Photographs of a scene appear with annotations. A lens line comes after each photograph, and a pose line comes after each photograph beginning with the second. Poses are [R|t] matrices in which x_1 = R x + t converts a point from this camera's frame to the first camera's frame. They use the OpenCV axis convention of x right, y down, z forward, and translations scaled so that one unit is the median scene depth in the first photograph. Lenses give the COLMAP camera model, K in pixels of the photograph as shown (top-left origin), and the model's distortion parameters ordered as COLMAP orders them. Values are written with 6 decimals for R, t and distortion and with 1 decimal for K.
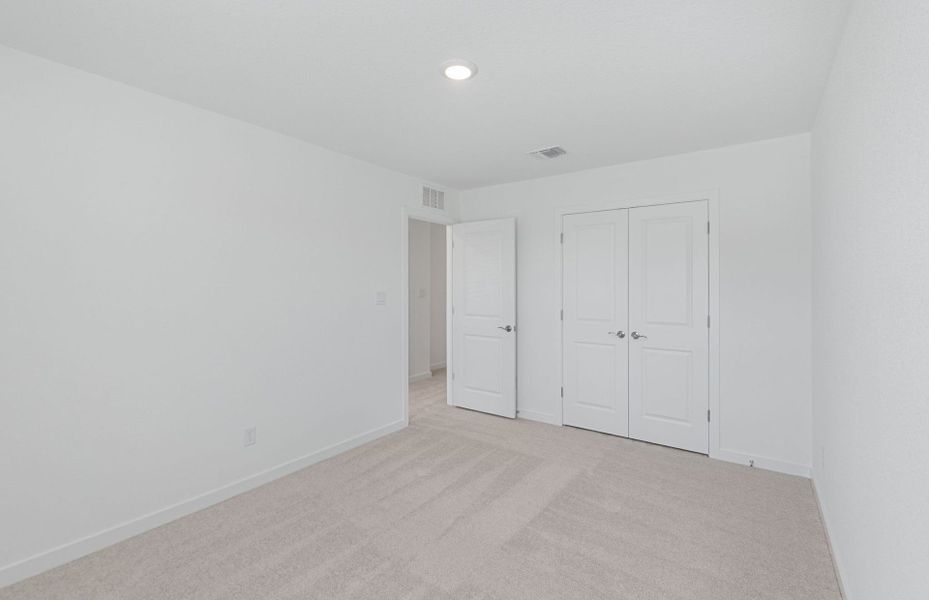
lens RADIAL K [[395.9, 0, 449.4], [0, 395.9, 286.5], [0, 0, 1]] dist [-0.003711, -0.001360]
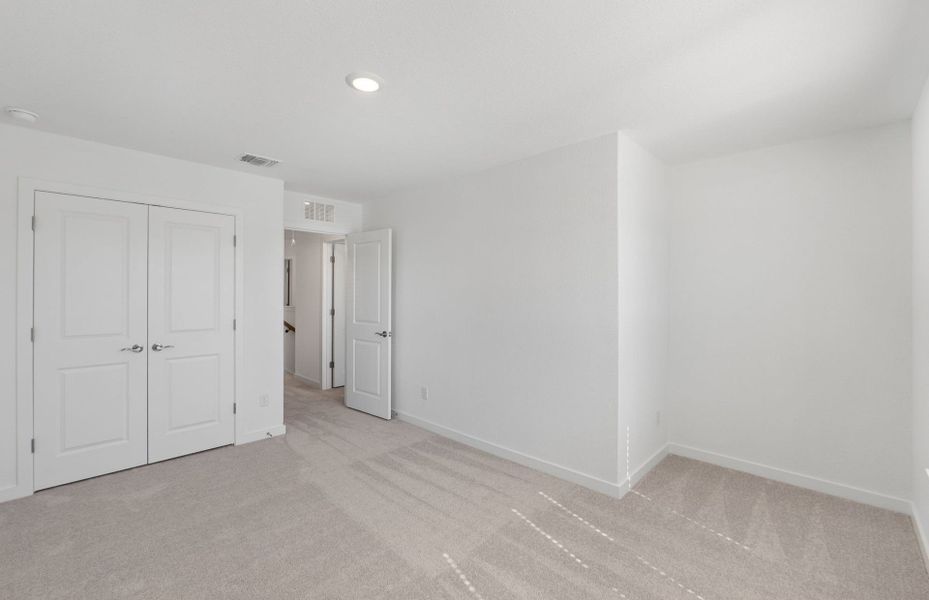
lens RADIAL K [[395.9, 0, 458.8], [0, 395.9, 295.8], [0, 0, 1]] dist [-0.003711, -0.001360]
pose [[0.140688, -0.008740, 0.990015, -0.323303], [-0.004774, 0.999943, 0.009506, -0.006992], [-0.990042, -0.006064, 0.140638, 0.187083]]
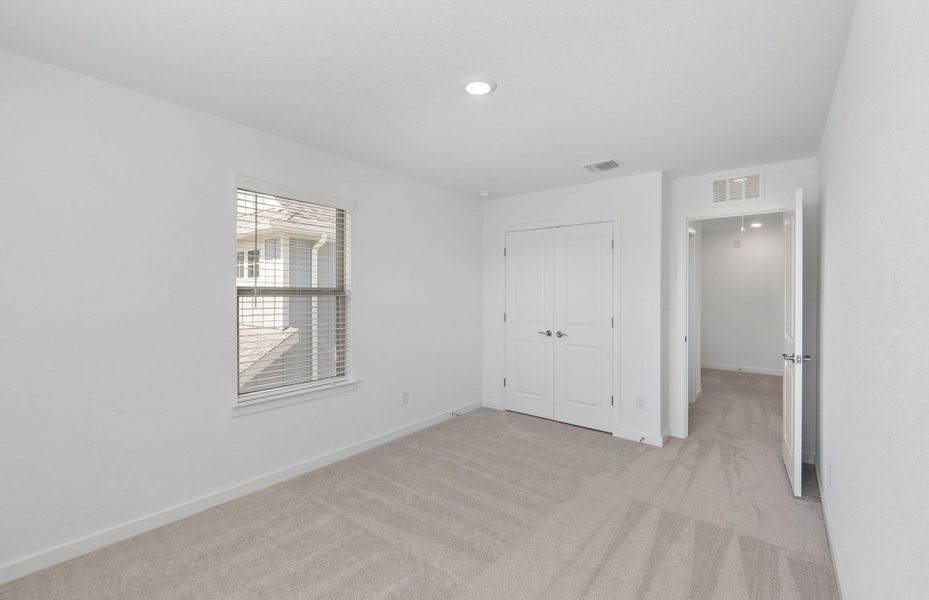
lens RADIAL K [[395.9, 0, 479.9], [0, 395.9, 291.5], [0, 0, 1]] dist [-0.003711, -0.001360]
pose [[0.999586, 0.003418, -0.028551, 0.262690], [-0.003547, 0.999984, -0.004442, 0.001283], [0.028536, 0.004542, 0.999582, -0.197850]]
